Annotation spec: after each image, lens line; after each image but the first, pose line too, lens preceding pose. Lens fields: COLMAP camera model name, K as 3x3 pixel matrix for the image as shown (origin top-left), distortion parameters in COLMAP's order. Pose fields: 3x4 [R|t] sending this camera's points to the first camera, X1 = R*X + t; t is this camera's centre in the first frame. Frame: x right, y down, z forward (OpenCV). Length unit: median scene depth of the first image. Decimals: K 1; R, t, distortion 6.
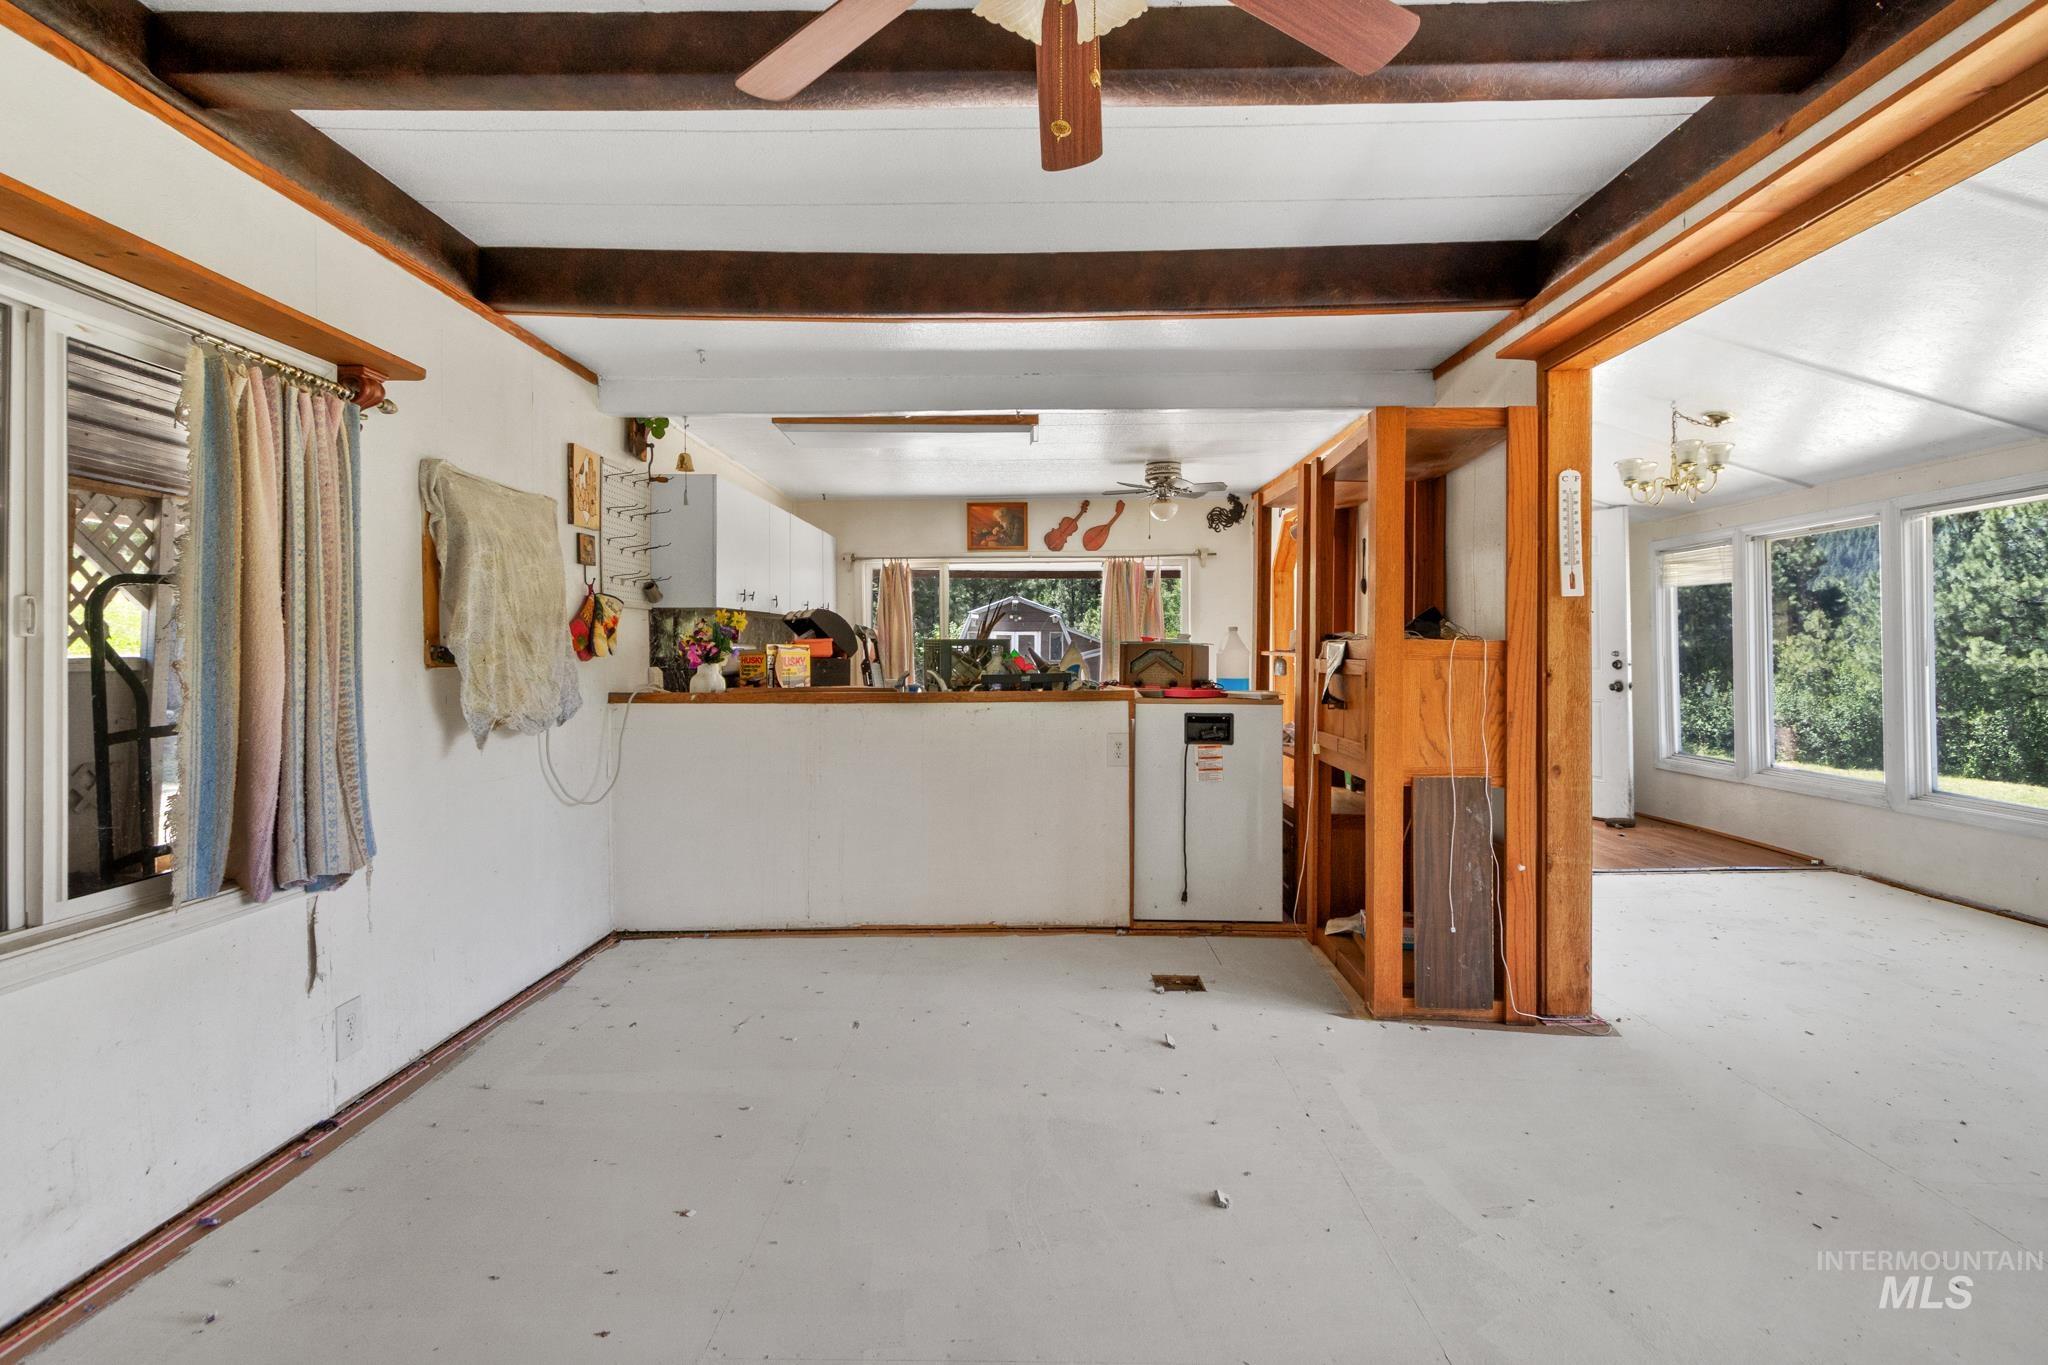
lens RADIAL K [[977.5, 0, 1018.7], [0, 977.5, 642.4], [0, 0, 1]] dist [0.000768, -0.000254]
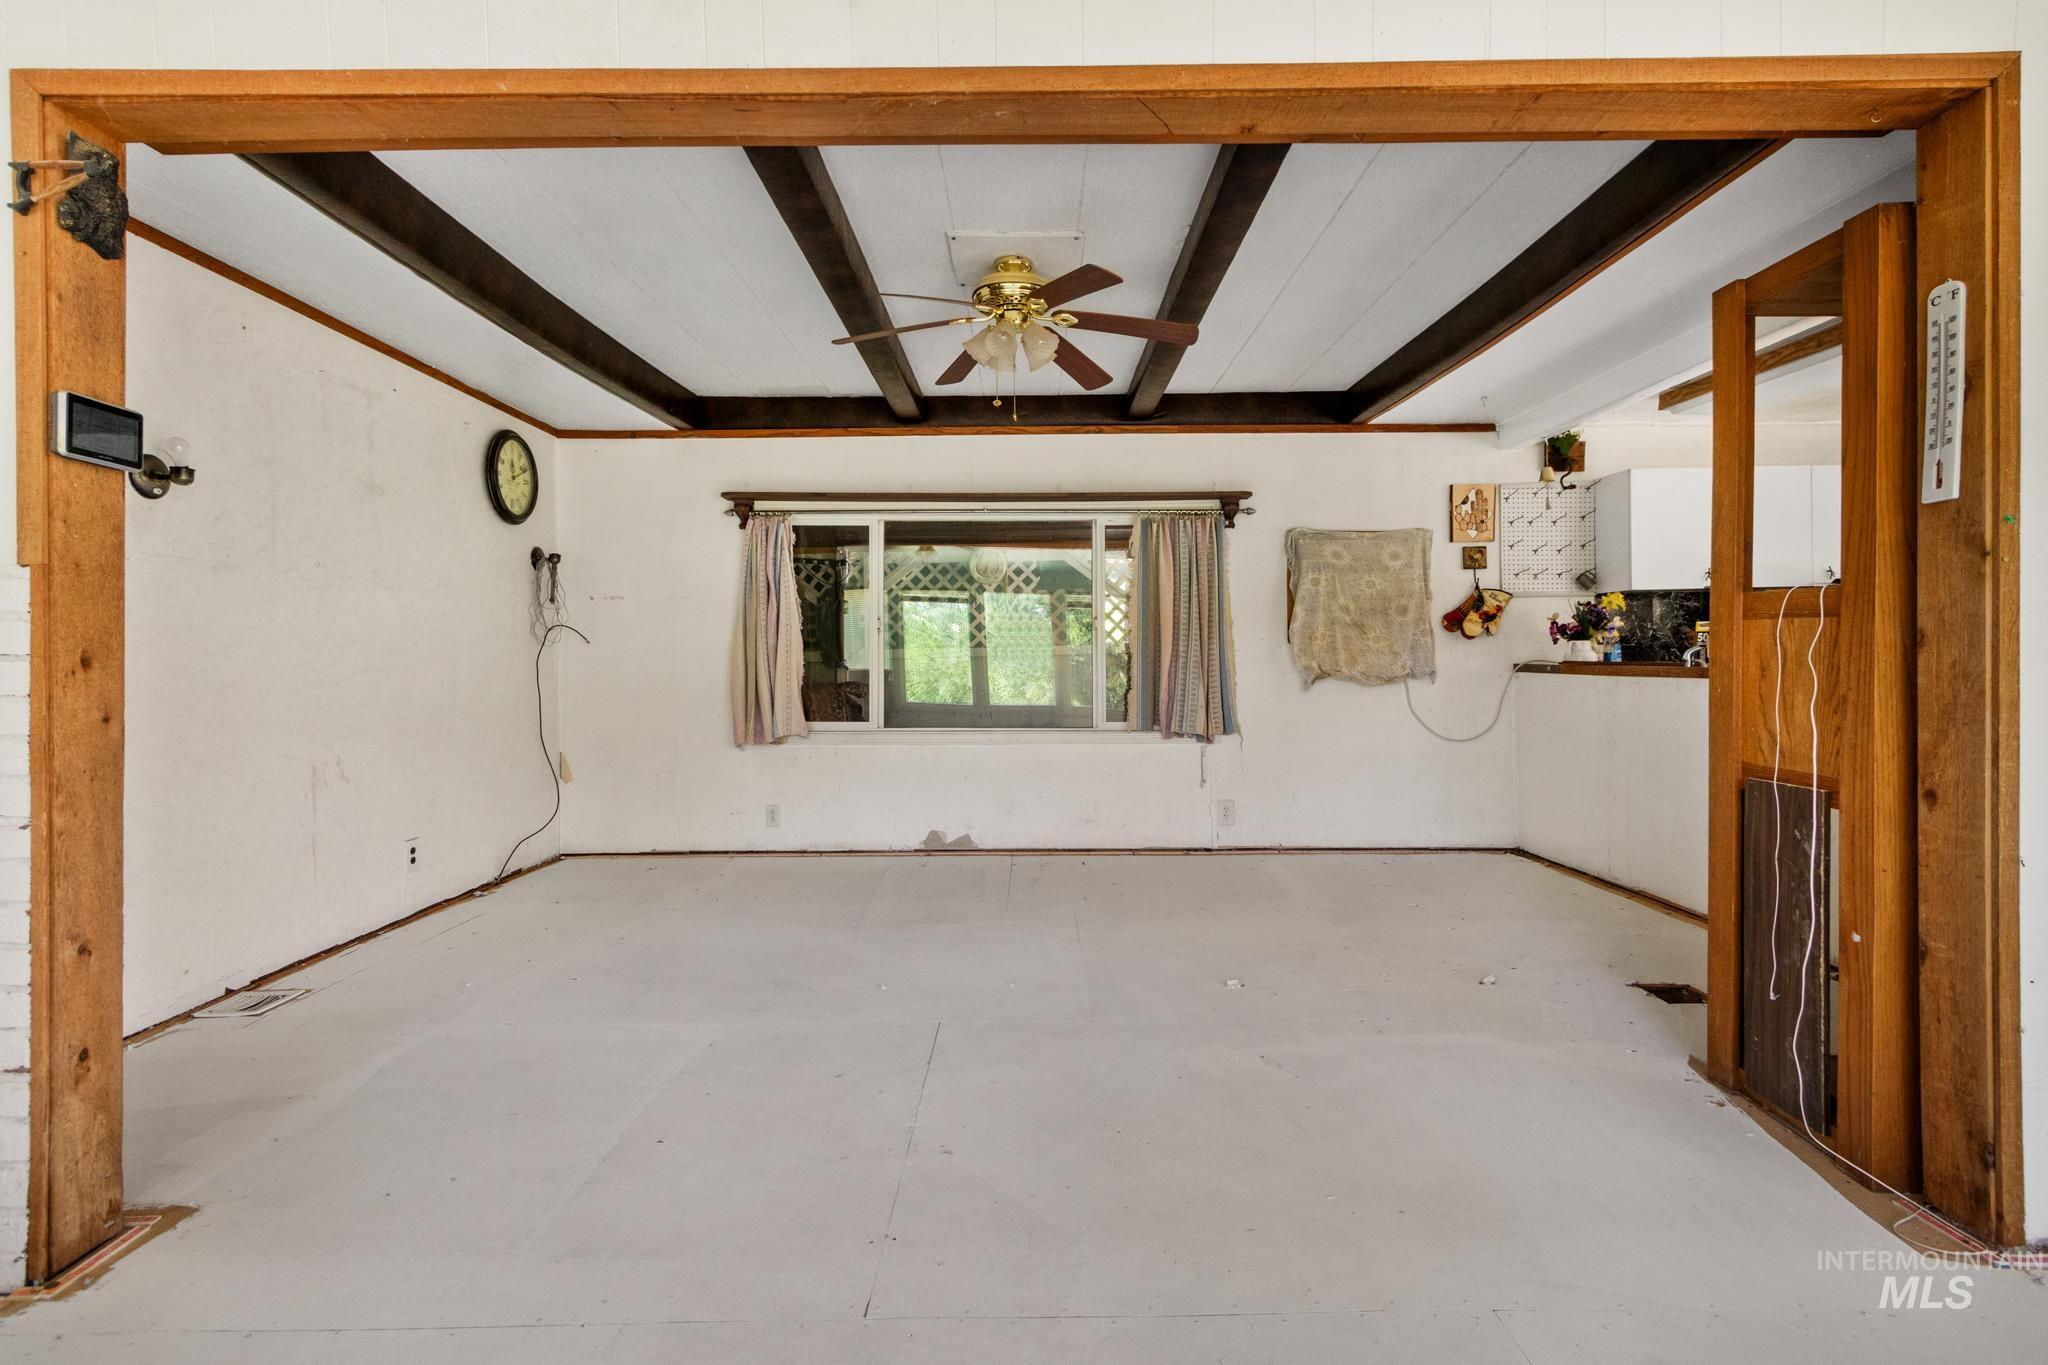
lens RADIAL K [[963.1, 0, 1023.4], [0, 963.1, 653.8], [0, 0, 1]] dist [0.001630, 0.000095]
pose [[0.013719, 0.000974, -0.999905, 0.548171], [0.016473, 0.999864, 0.001200, 0.016571], [0.999770, -0.016488, 0.013701, 0.214809]]
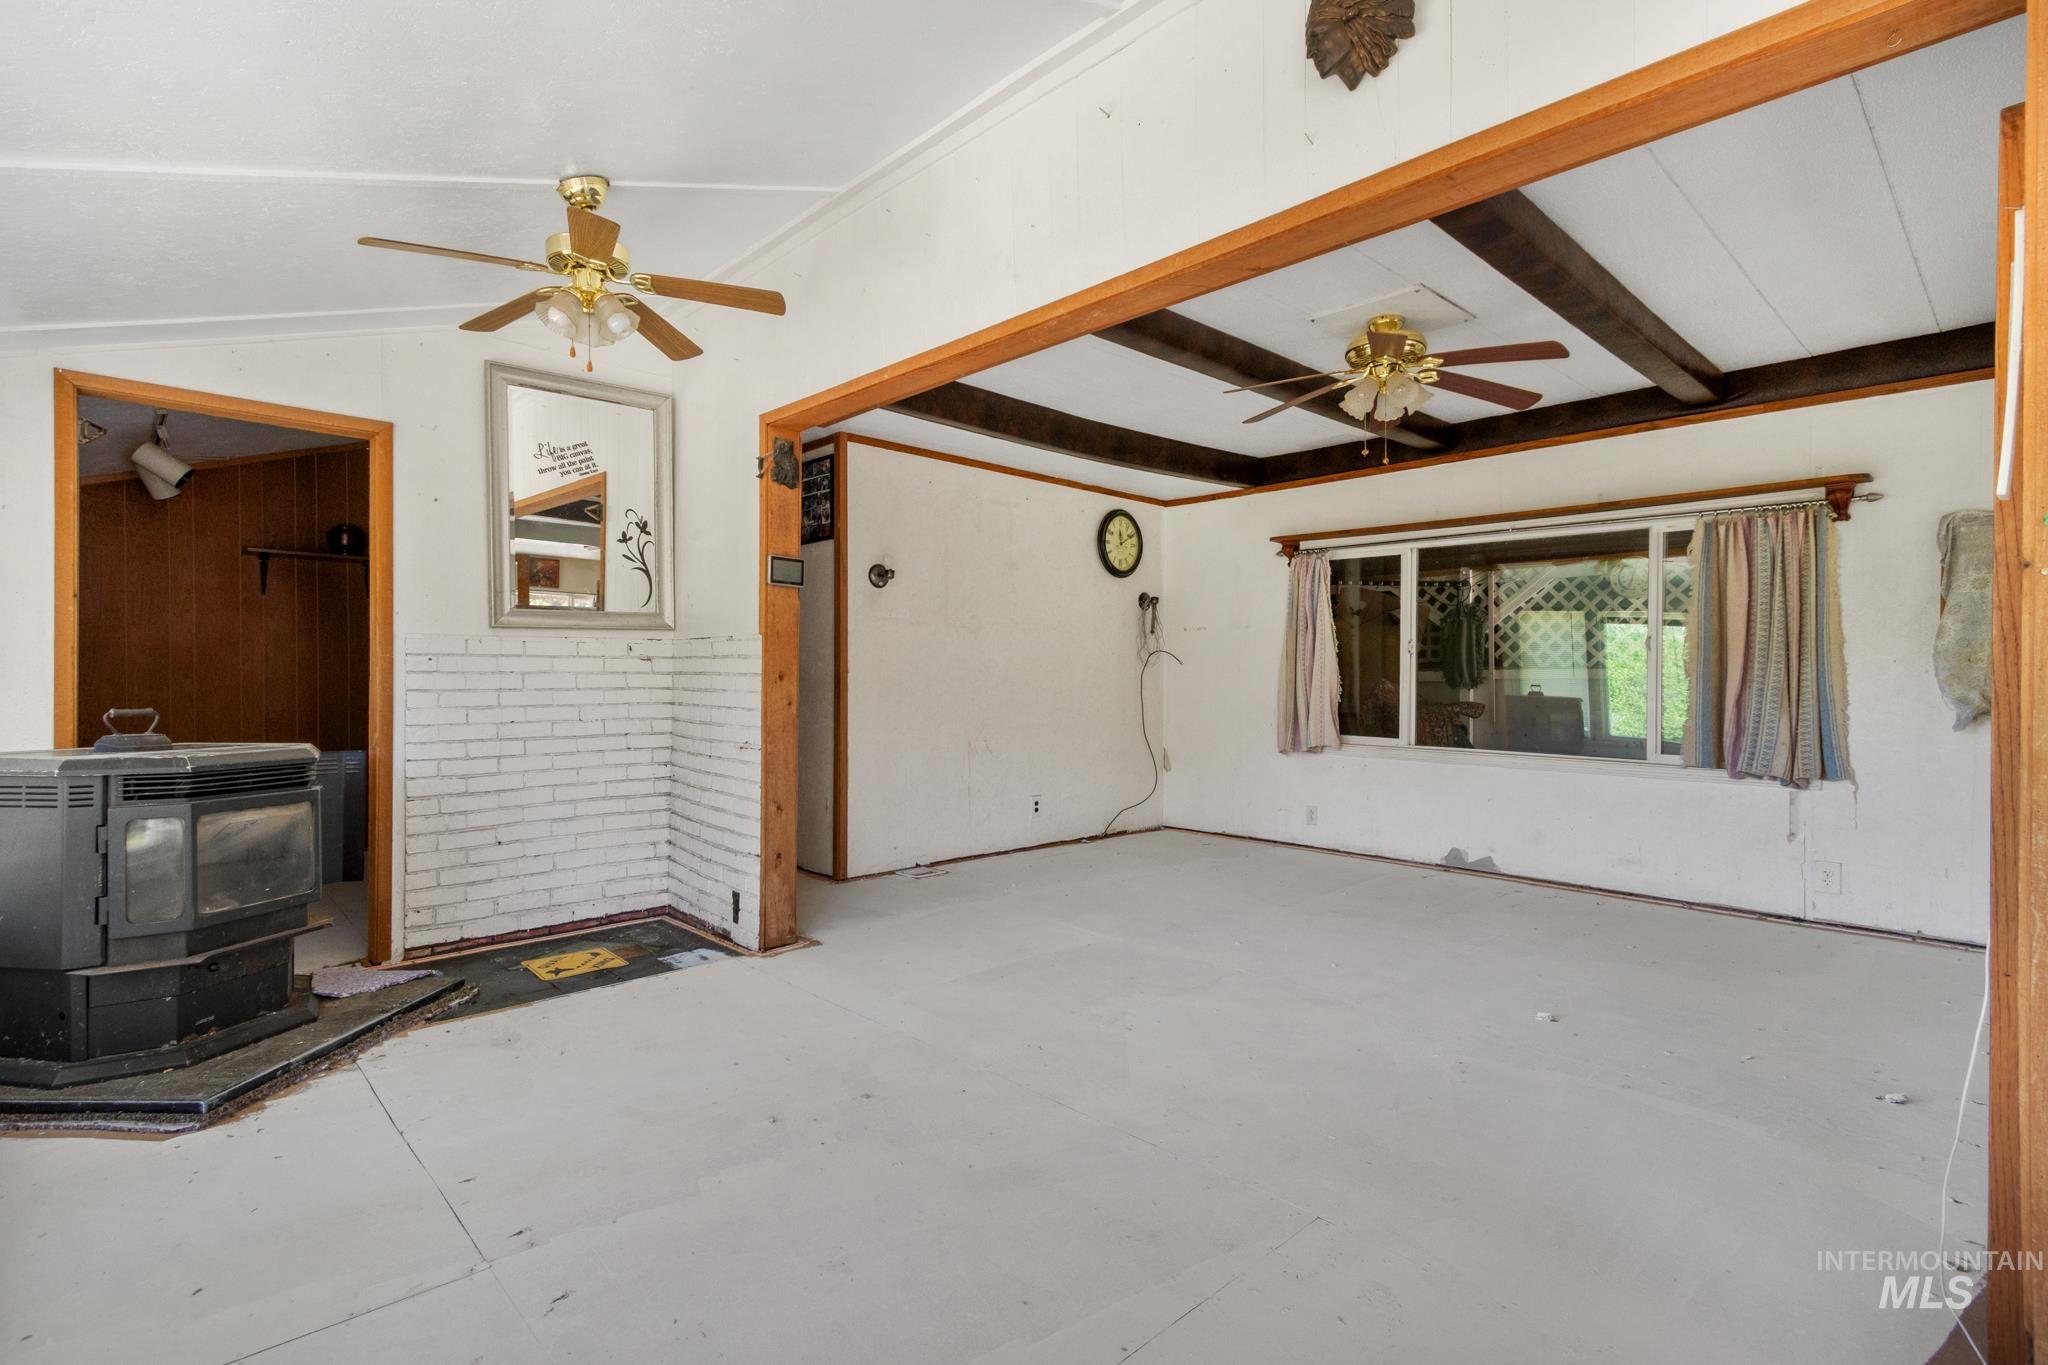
lens RADIAL K [[950.4, 0, 1021.1], [0, 950.4, 677.6], [0, 0, 1]] dist [0.009640, -0.005222]
pose [[-0.711517, 0.003634, -0.702659, 0.579339], [0.005623, 0.999984, -0.000522, 0.016442], [0.702646, -0.004323, -0.711527, 0.474256]]
